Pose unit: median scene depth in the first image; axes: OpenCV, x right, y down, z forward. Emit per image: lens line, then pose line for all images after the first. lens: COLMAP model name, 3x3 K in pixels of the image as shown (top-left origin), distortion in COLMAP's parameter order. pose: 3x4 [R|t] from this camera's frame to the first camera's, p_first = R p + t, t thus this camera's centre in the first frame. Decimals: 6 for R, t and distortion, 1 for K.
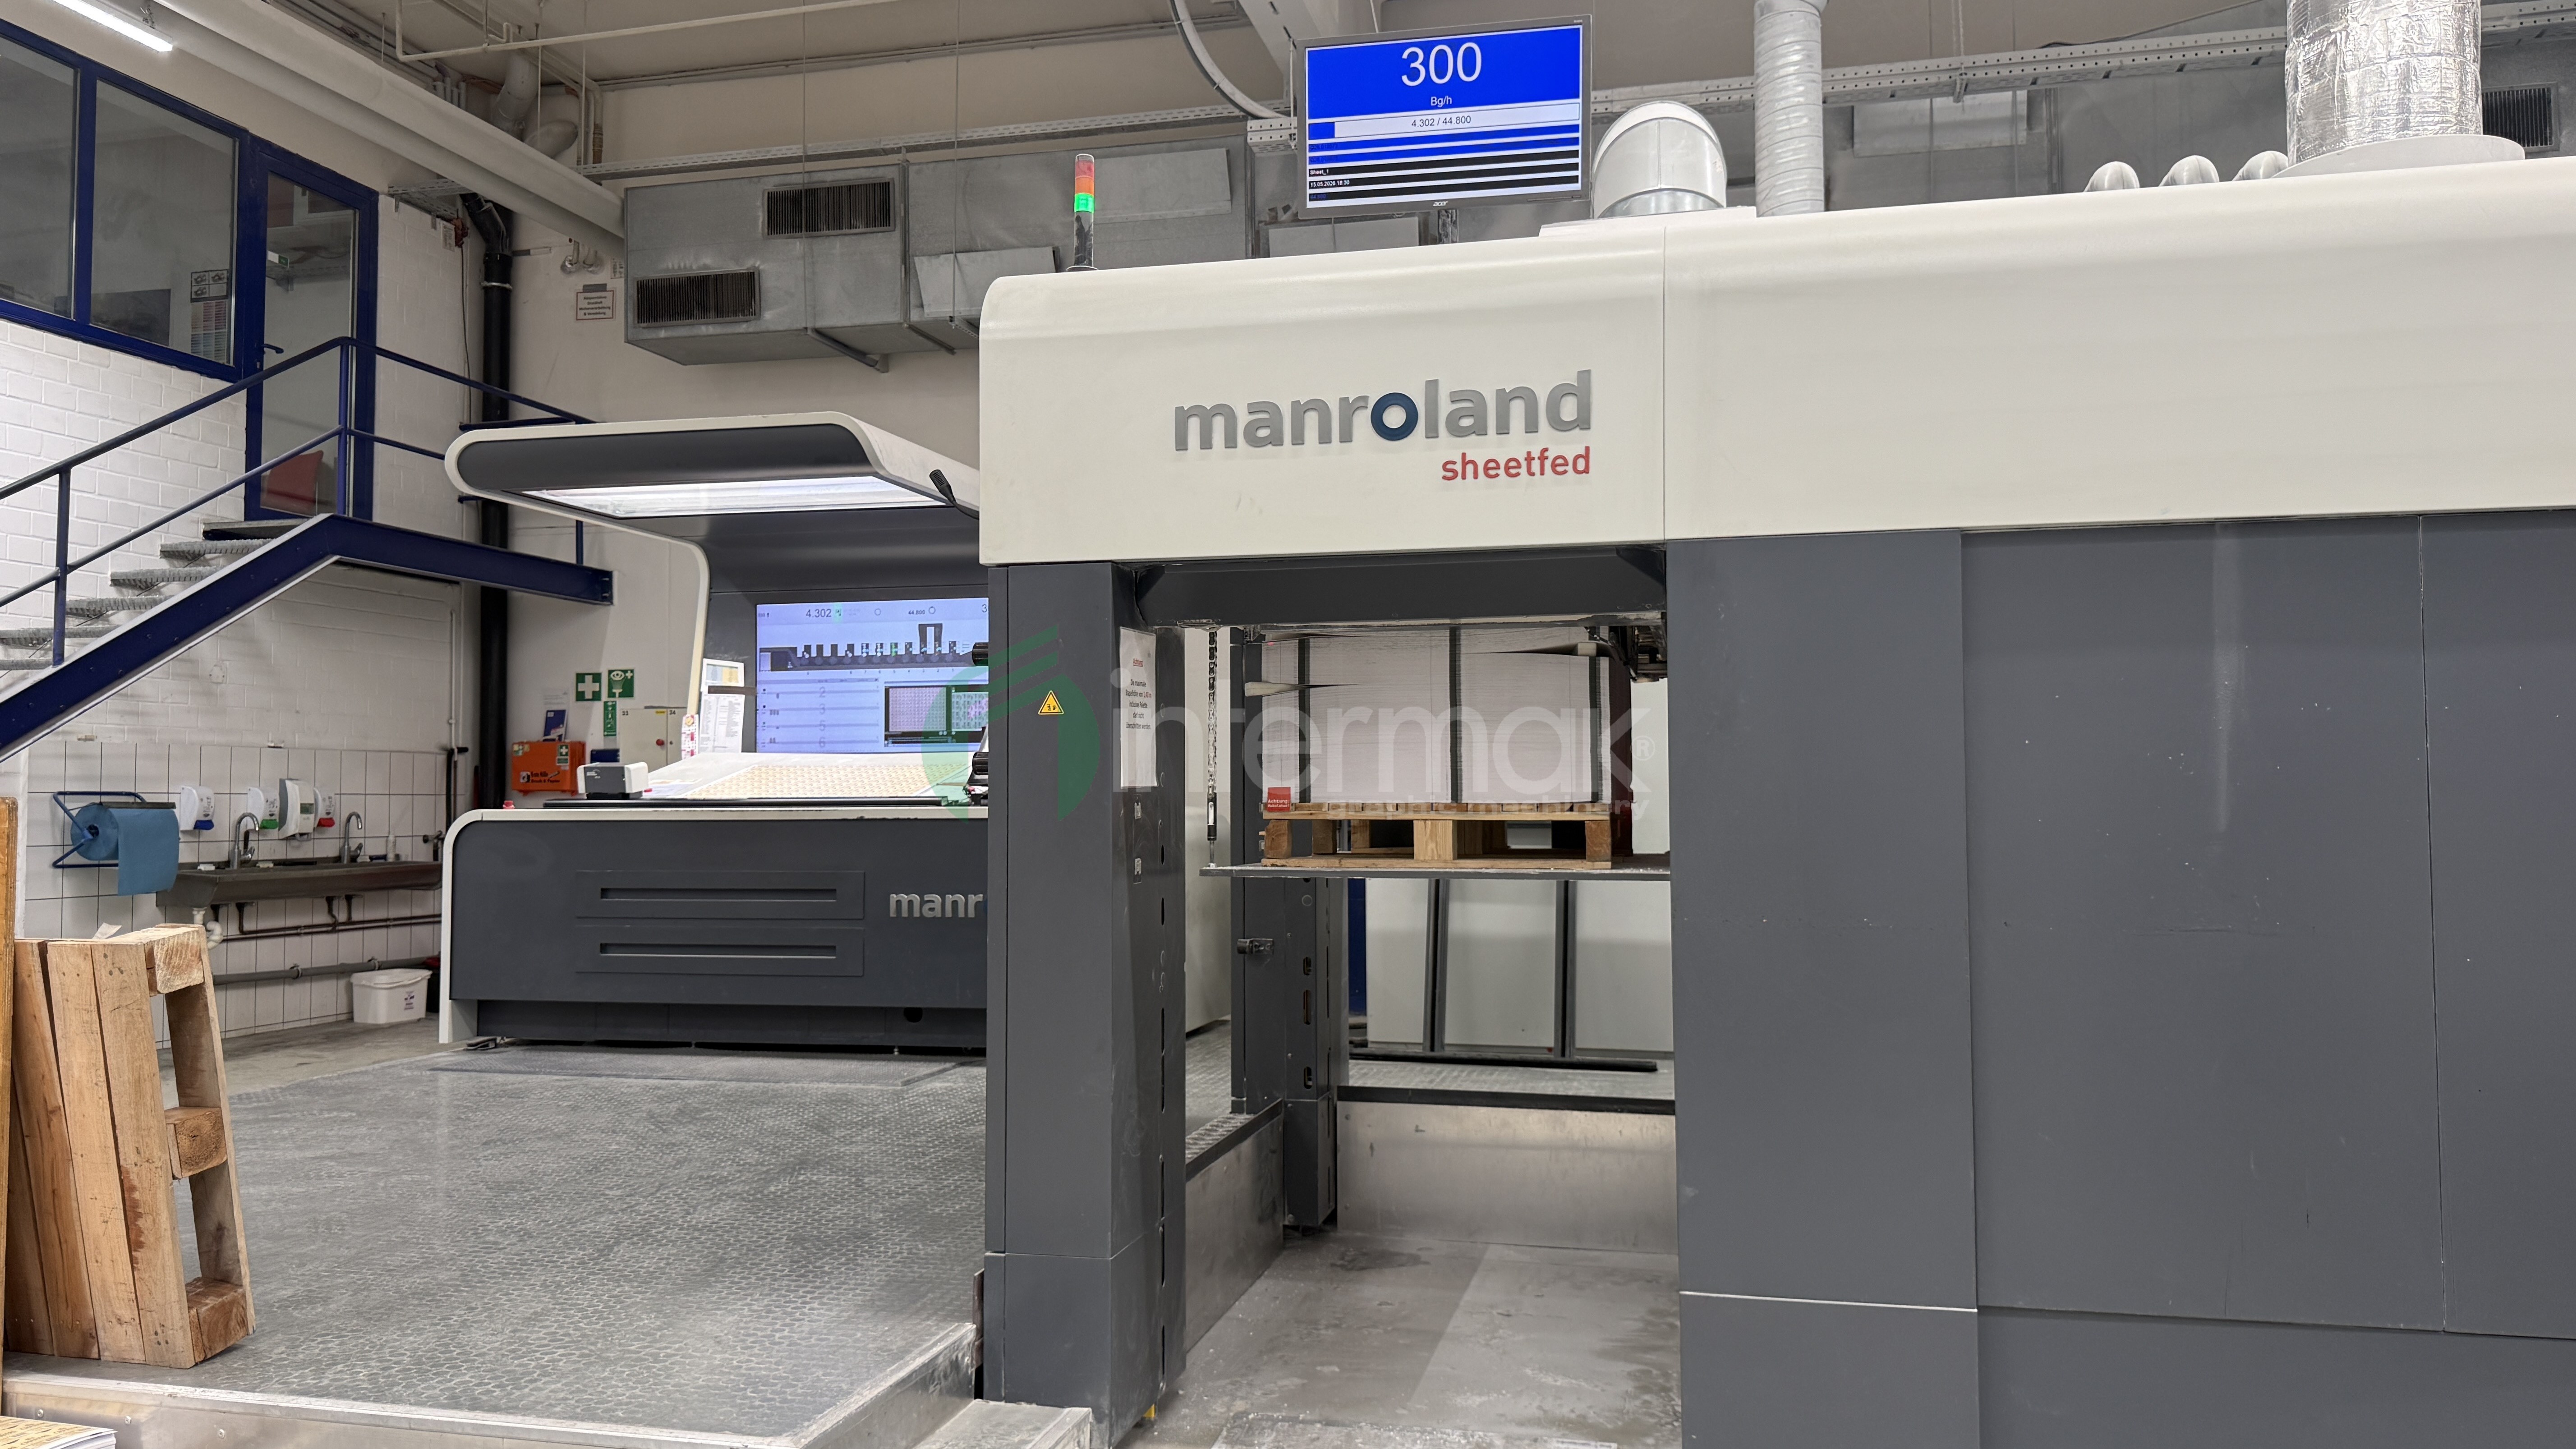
lens RADIAL K [[1810.7, 0, 1246.2], [0, 1810.7, 715.3], [0, 0, 1]] dist [0.054751, -0.072793]
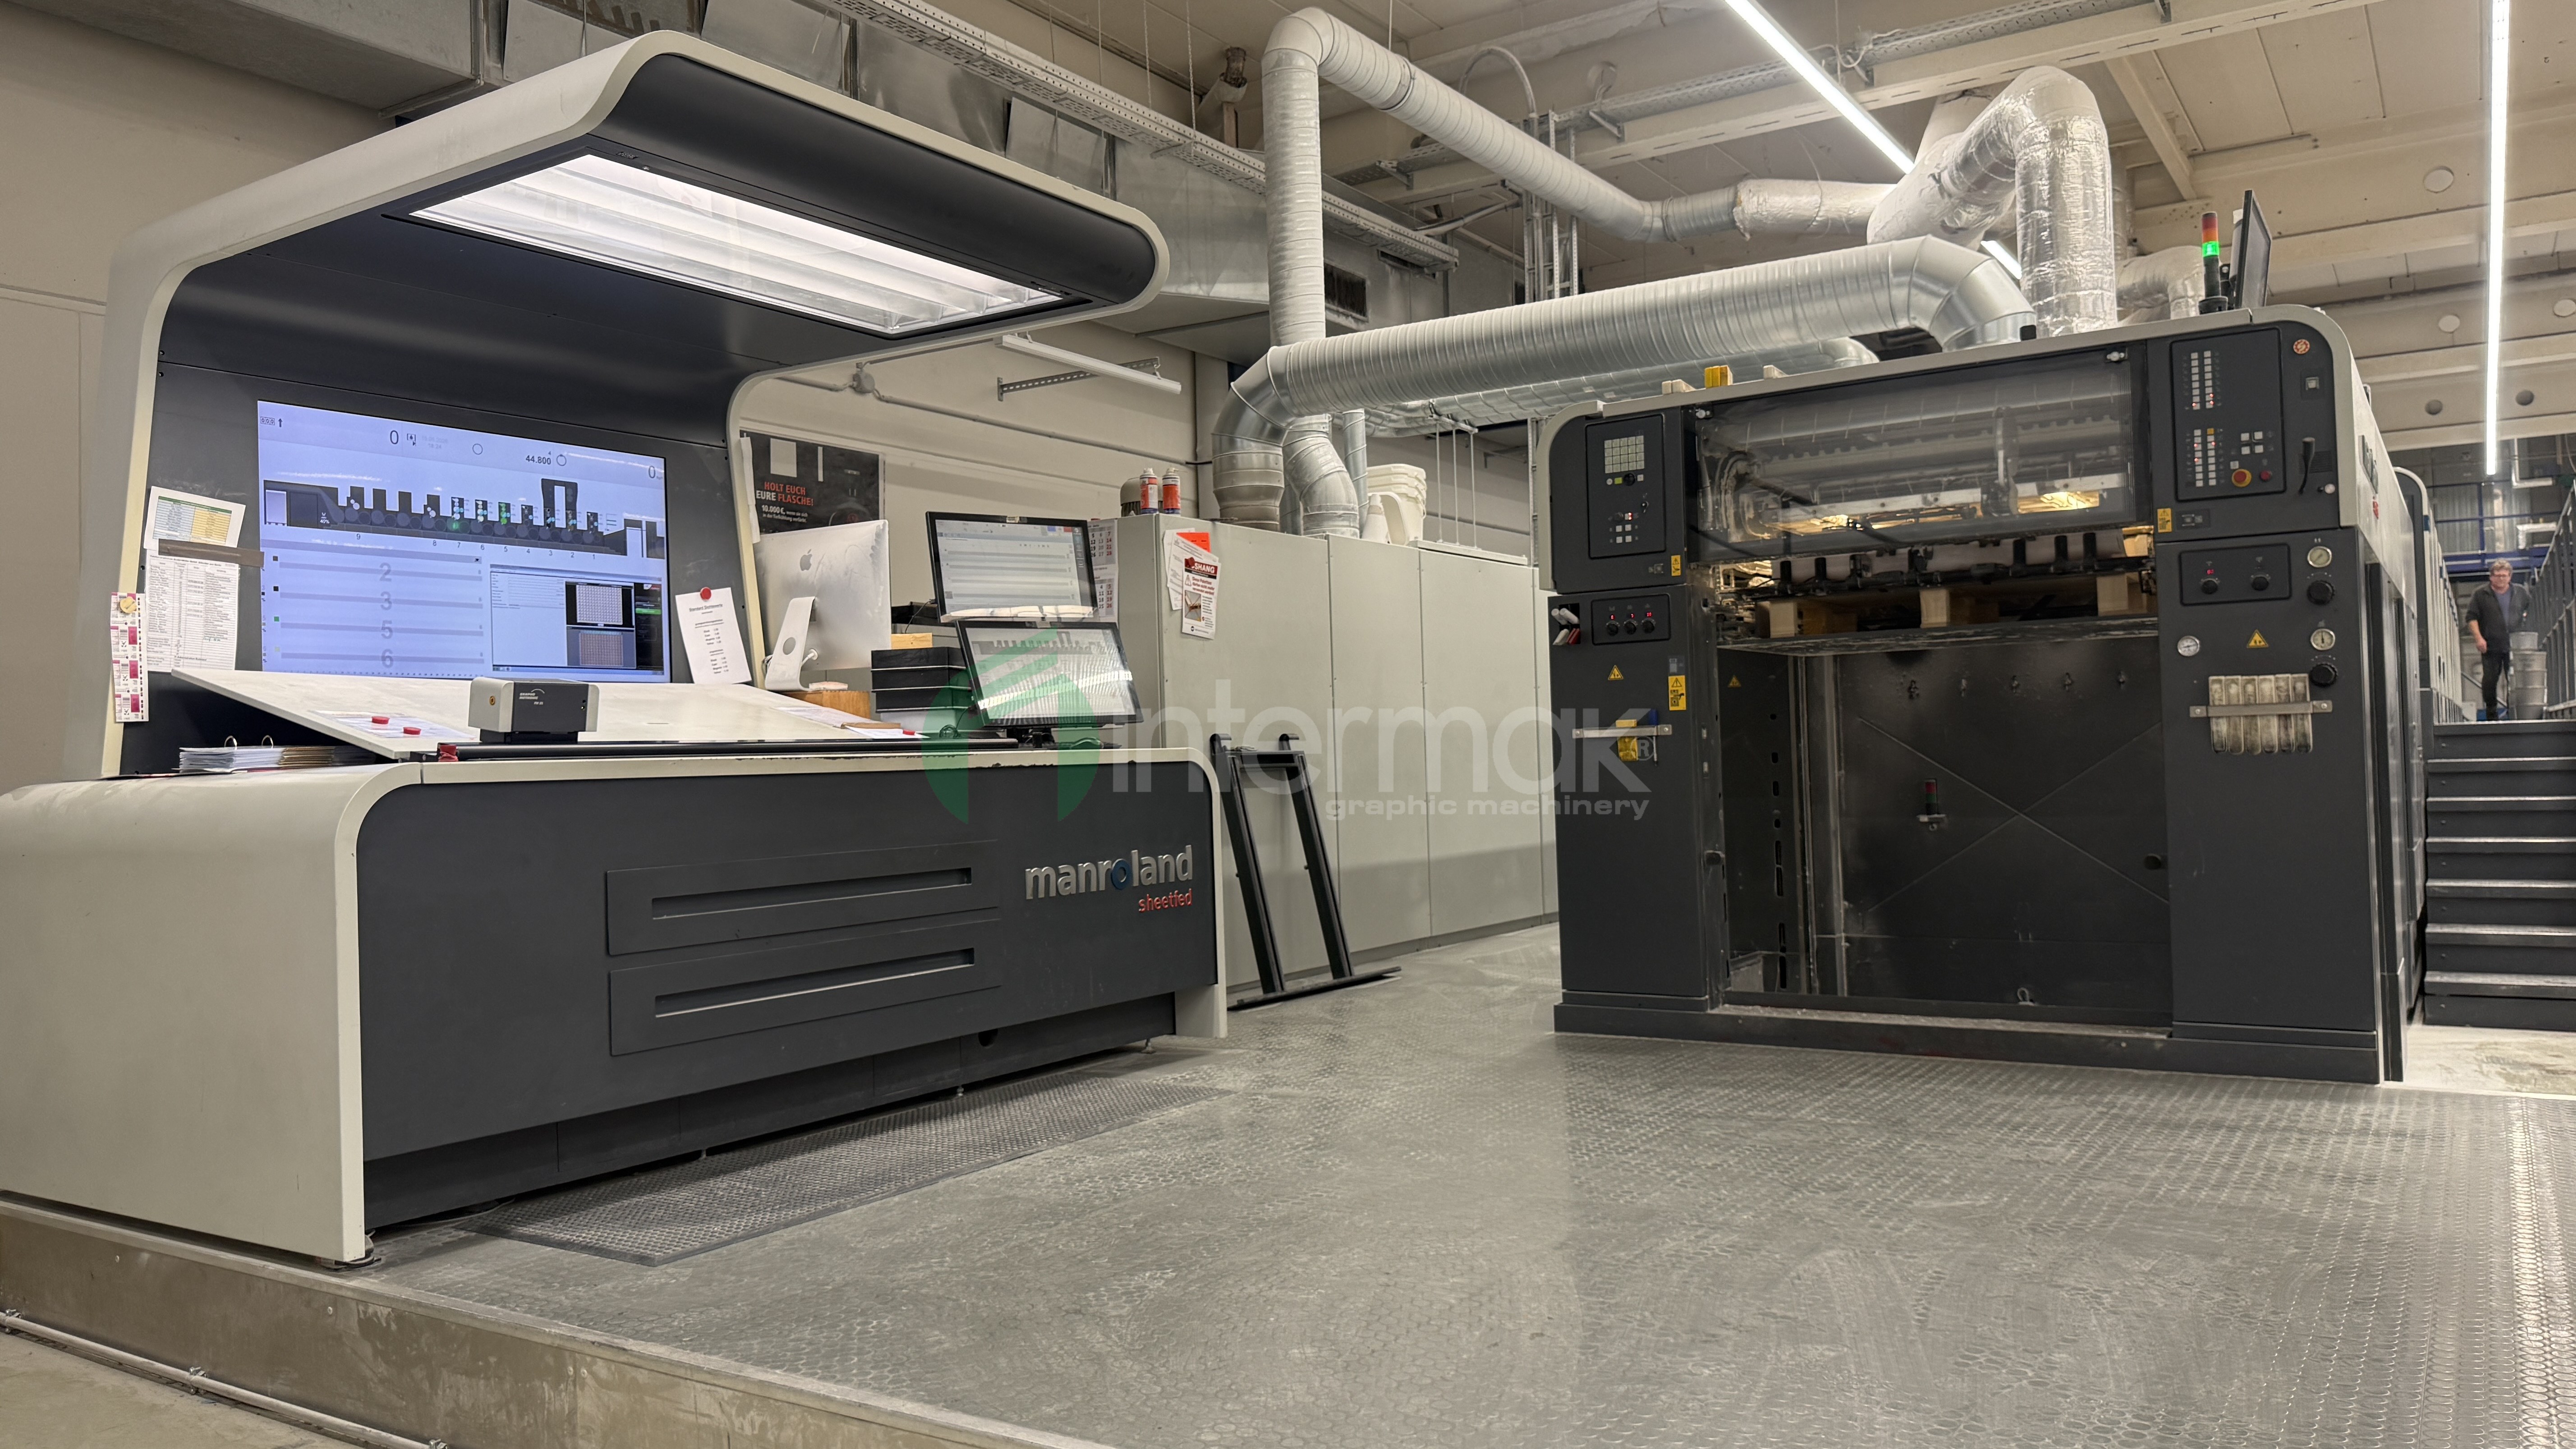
lens RADIAL K [[1810.7, 0, 1289.3], [0, 1810.7, 726.1], [0, 0, 1]] dist [0.054751, -0.072793]
pose [[0.325369, 0.007787, 0.945555, -0.694445], [-0.015279, 0.999879, -0.002977, 0.033848], [-0.945464, -0.013478, 0.325448, 0.539260]]
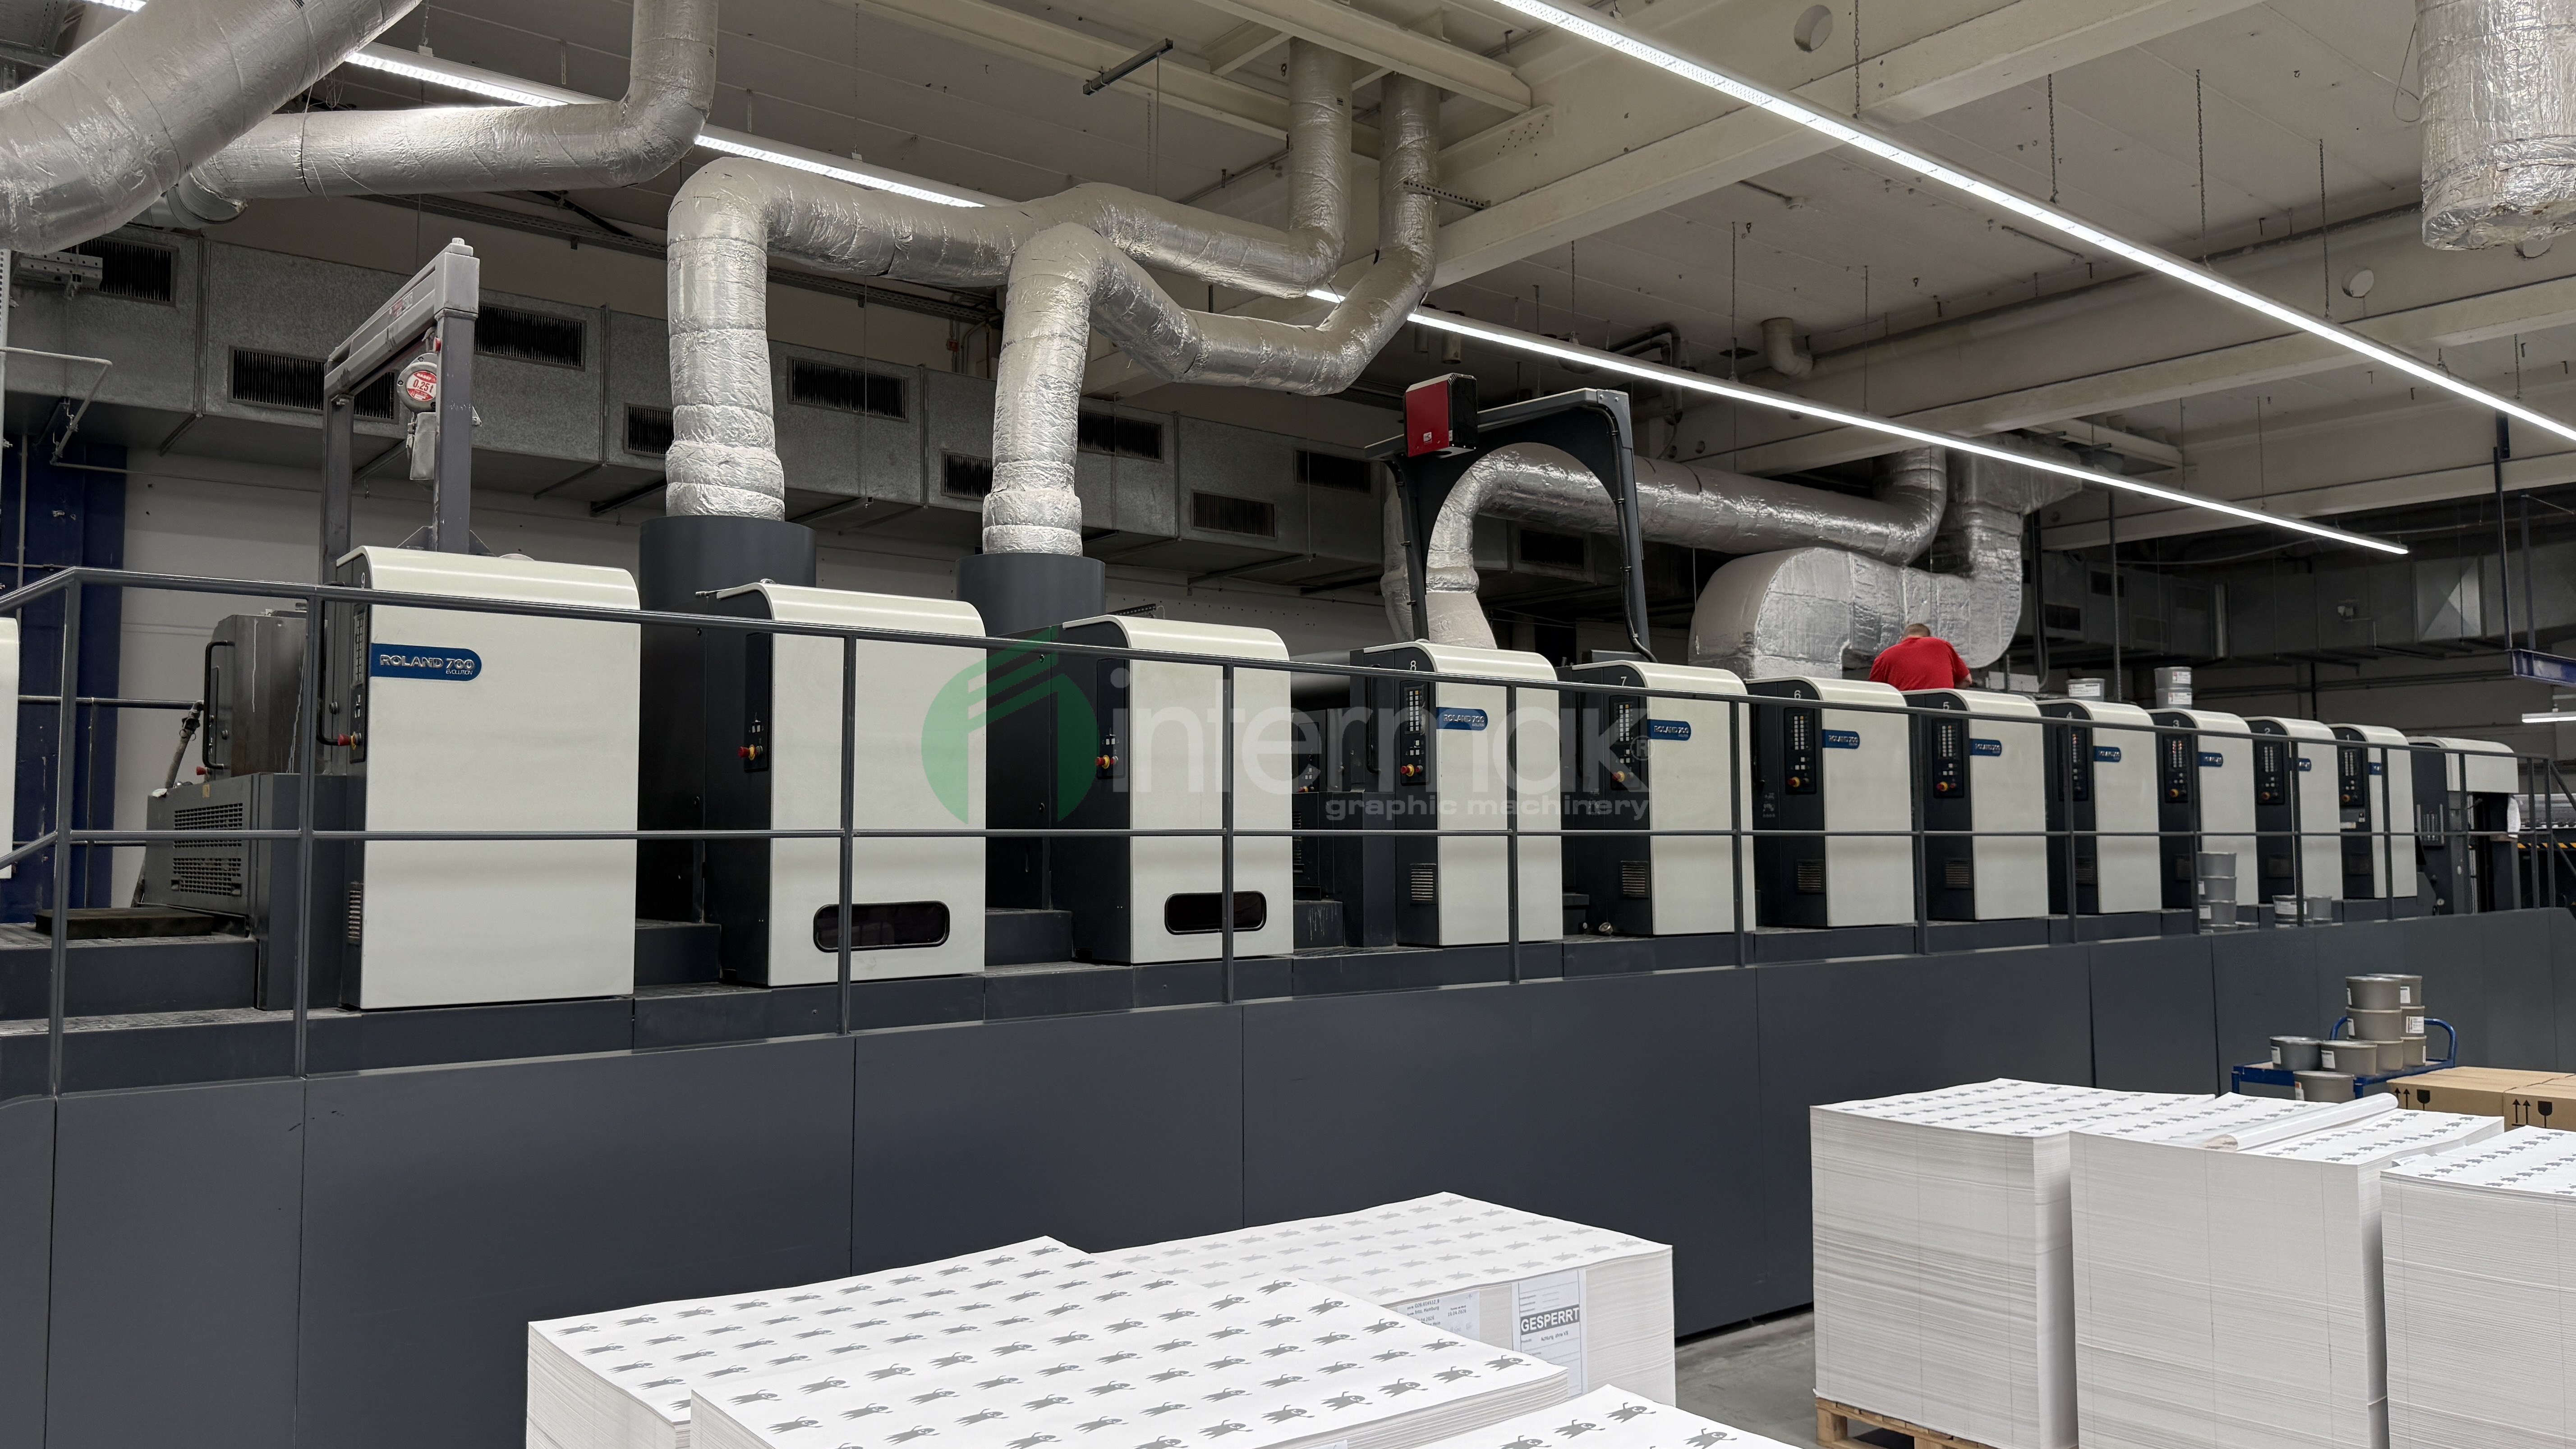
lens RADIAL K [[1810.7, 0, 1293.8], [0, 1810.7, 731.0], [0, 0, 1]] dist [0.054751, -0.072793]
pose [[0.598251, 0.046290, 0.799970, 0.329052], [-0.031286, 0.998918, -0.034405, -0.074480], [-0.800697, -0.004445, 0.599052, -0.294571]]
